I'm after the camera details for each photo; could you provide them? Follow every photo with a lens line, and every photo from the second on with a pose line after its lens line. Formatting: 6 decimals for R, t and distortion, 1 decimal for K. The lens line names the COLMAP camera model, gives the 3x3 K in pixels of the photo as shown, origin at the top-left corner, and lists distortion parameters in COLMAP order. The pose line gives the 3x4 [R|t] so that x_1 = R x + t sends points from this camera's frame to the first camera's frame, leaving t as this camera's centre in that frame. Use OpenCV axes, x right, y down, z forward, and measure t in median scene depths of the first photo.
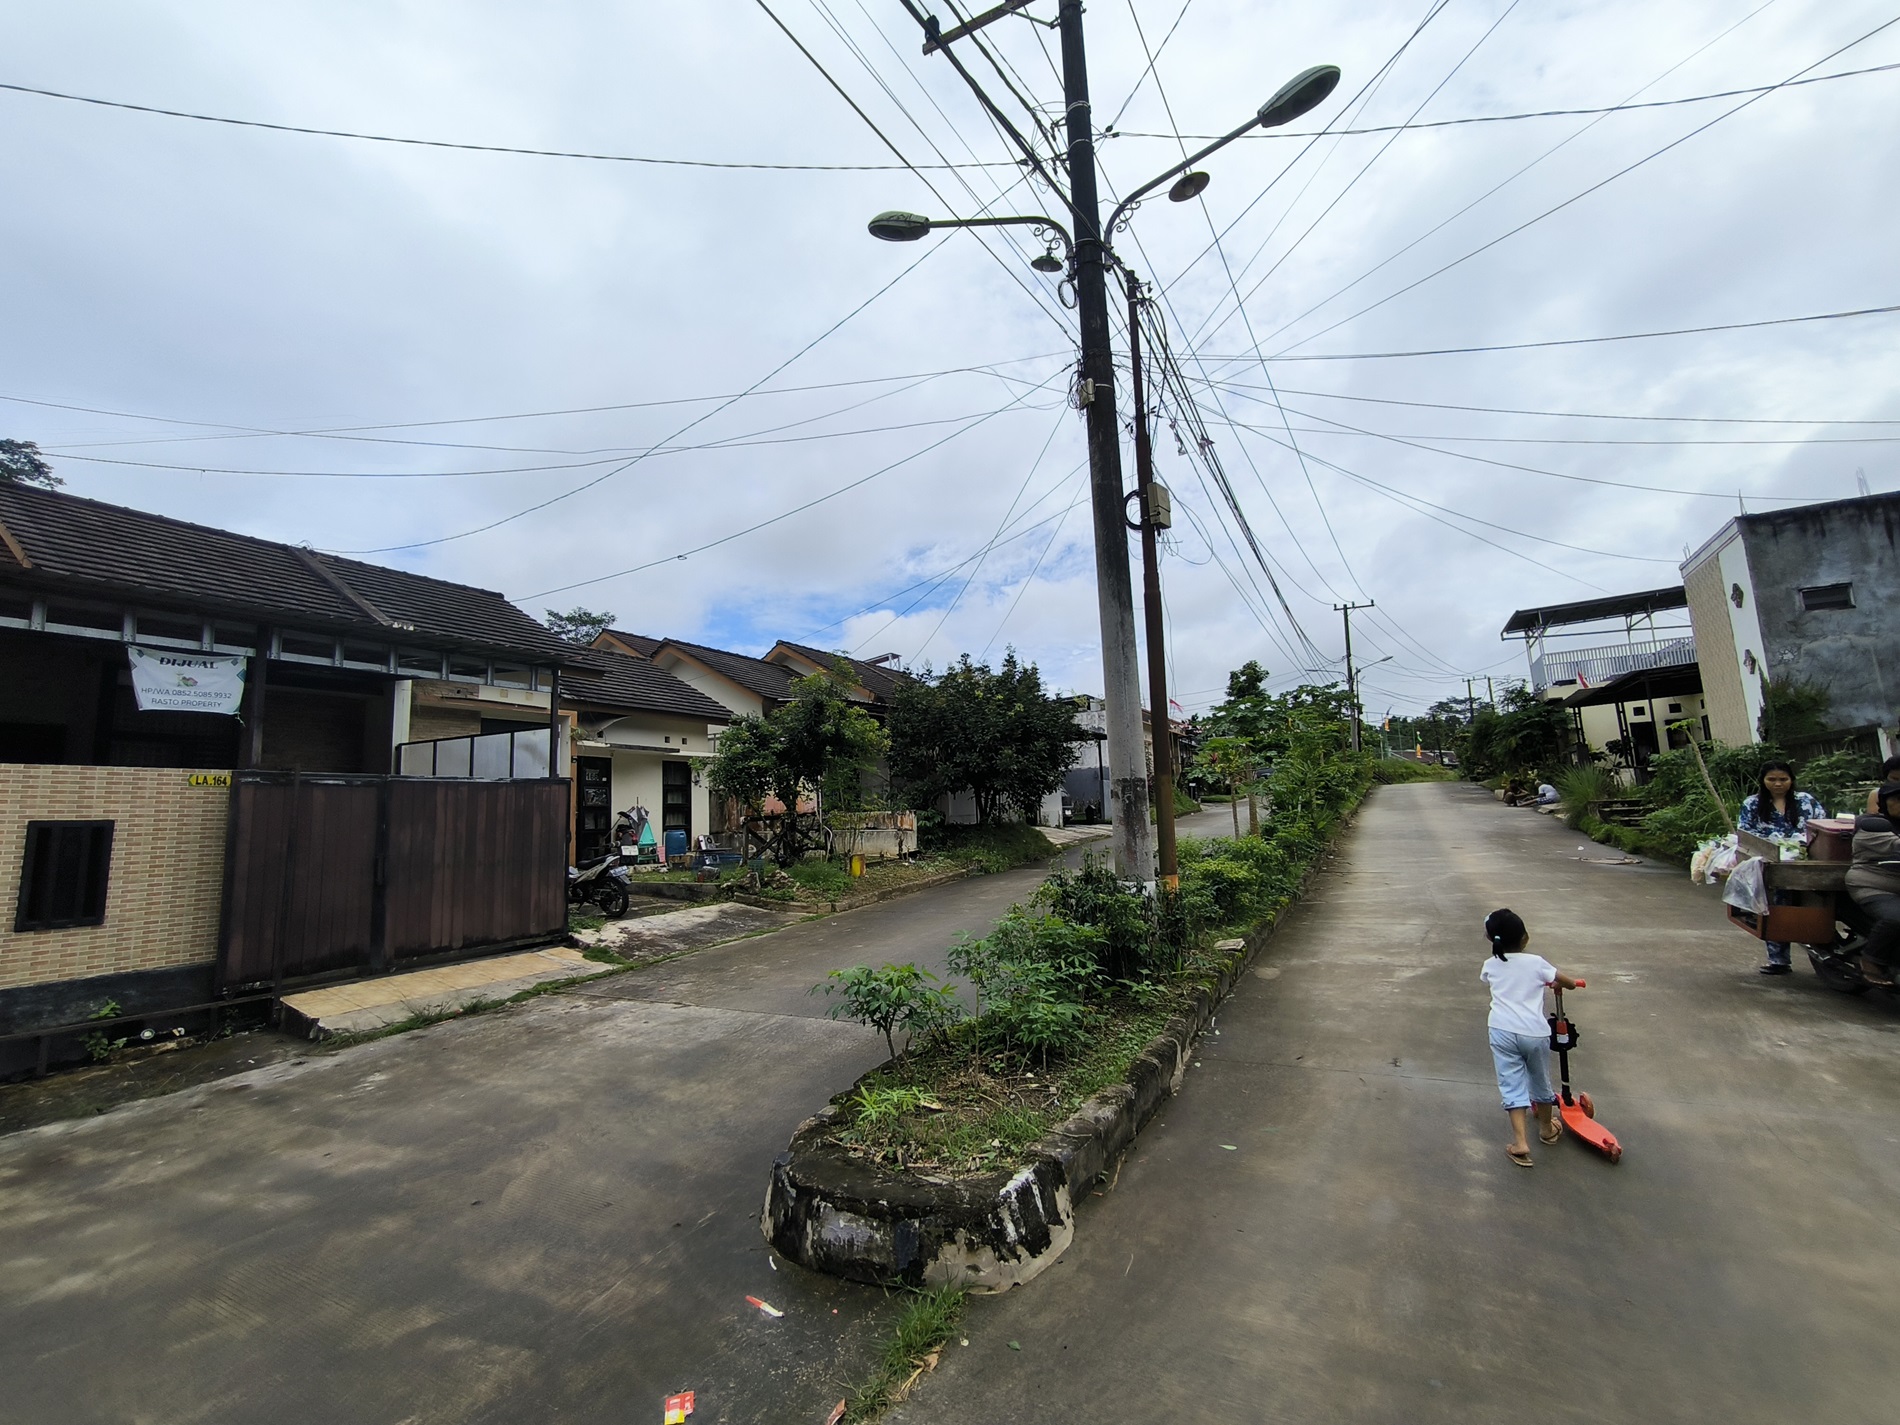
lens RADIAL K [[809.0, 0, 950.0], [0, 809.0, 712.5], [0, 0, 1]] dist [-0.025520, 0.014301]
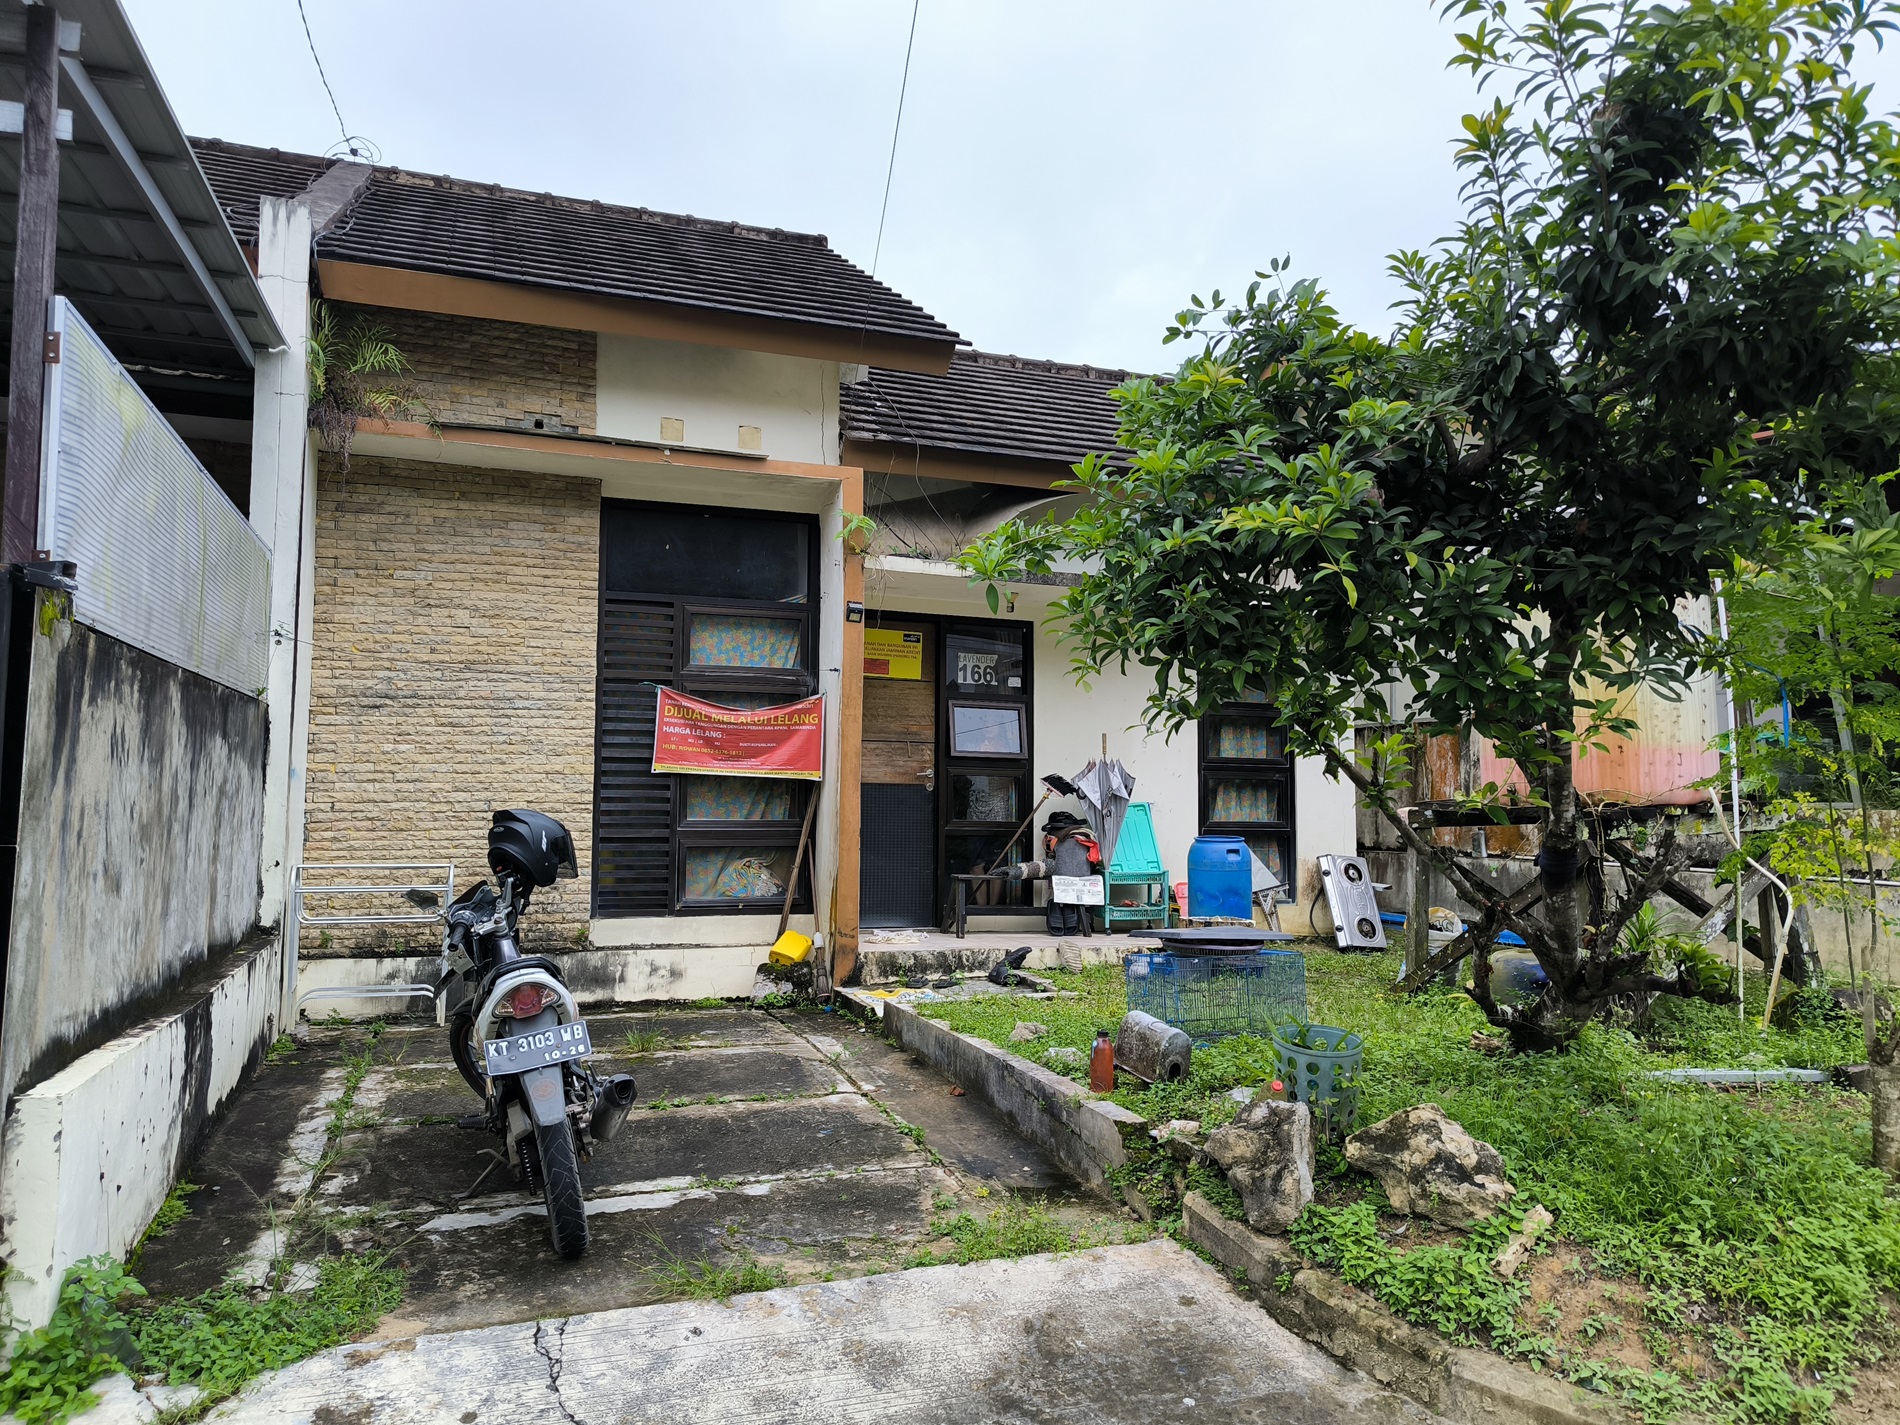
lens RADIAL K [[1315.2, 0, 922.8], [0, 1315.2, 708.4], [0, 0, 1]] dist [0.038126, -0.001187]
pose [[0.741641, -0.000955, -0.670796, -0.133236], [0.043957, 0.997919, 0.047178, 0.119034], [0.669355, -0.064475, 0.740140, 0.992448]]
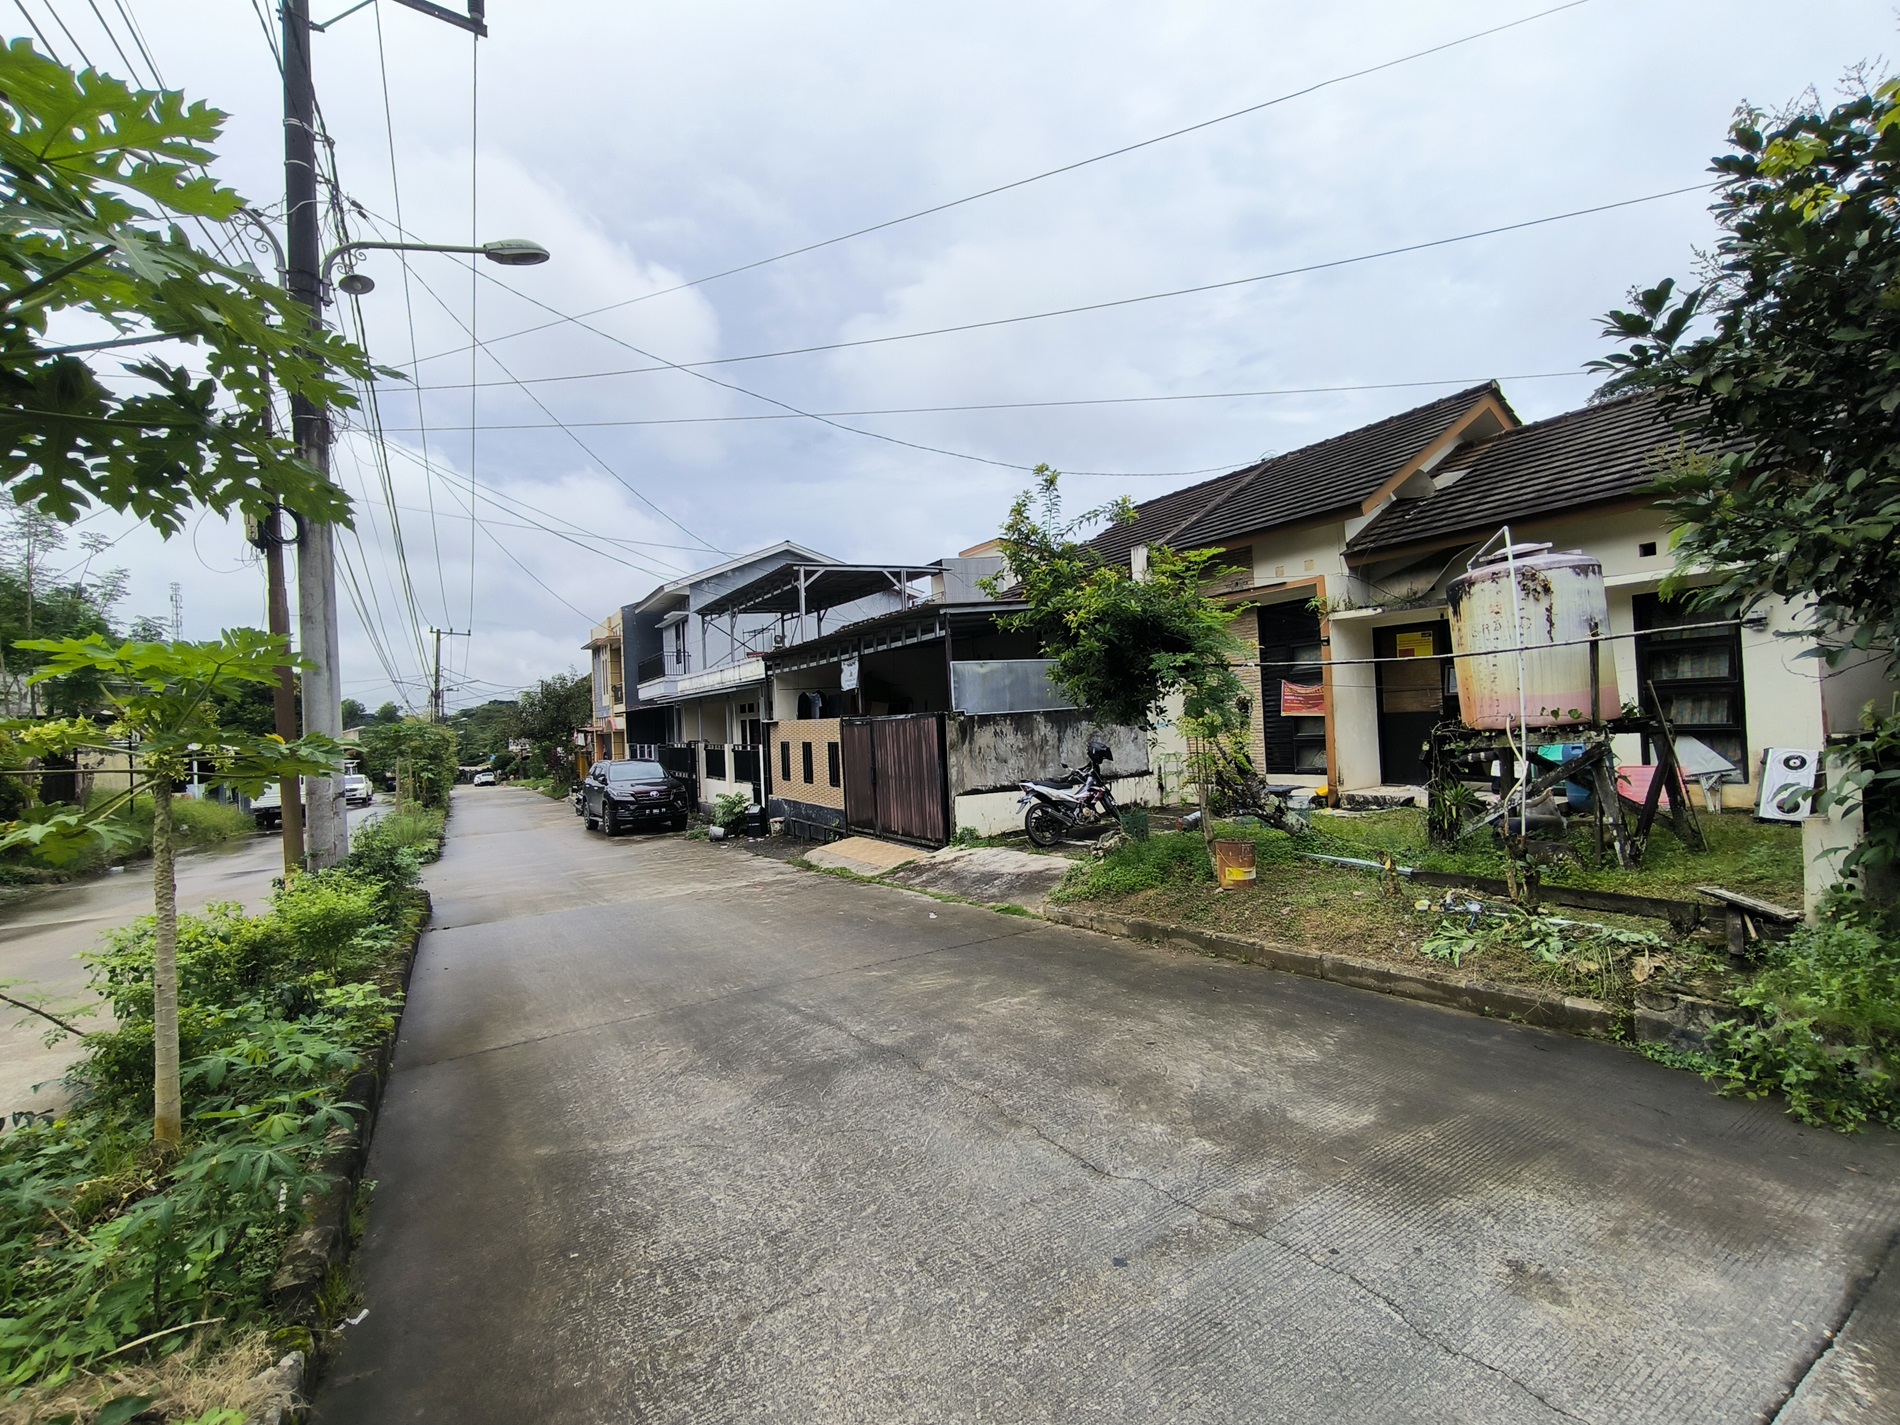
lens RADIAL K [[809.0, 0, 950.0], [0, 809.0, 712.5], [0, 0, 1]] dist [-0.025520, 0.014301]
pose [[-0.480820, 0.055159, -0.875083, 0.560819], [0.183277, 0.982296, -0.038786, 0.141890], [0.857451, -0.179032, -0.482417, 1.697409]]
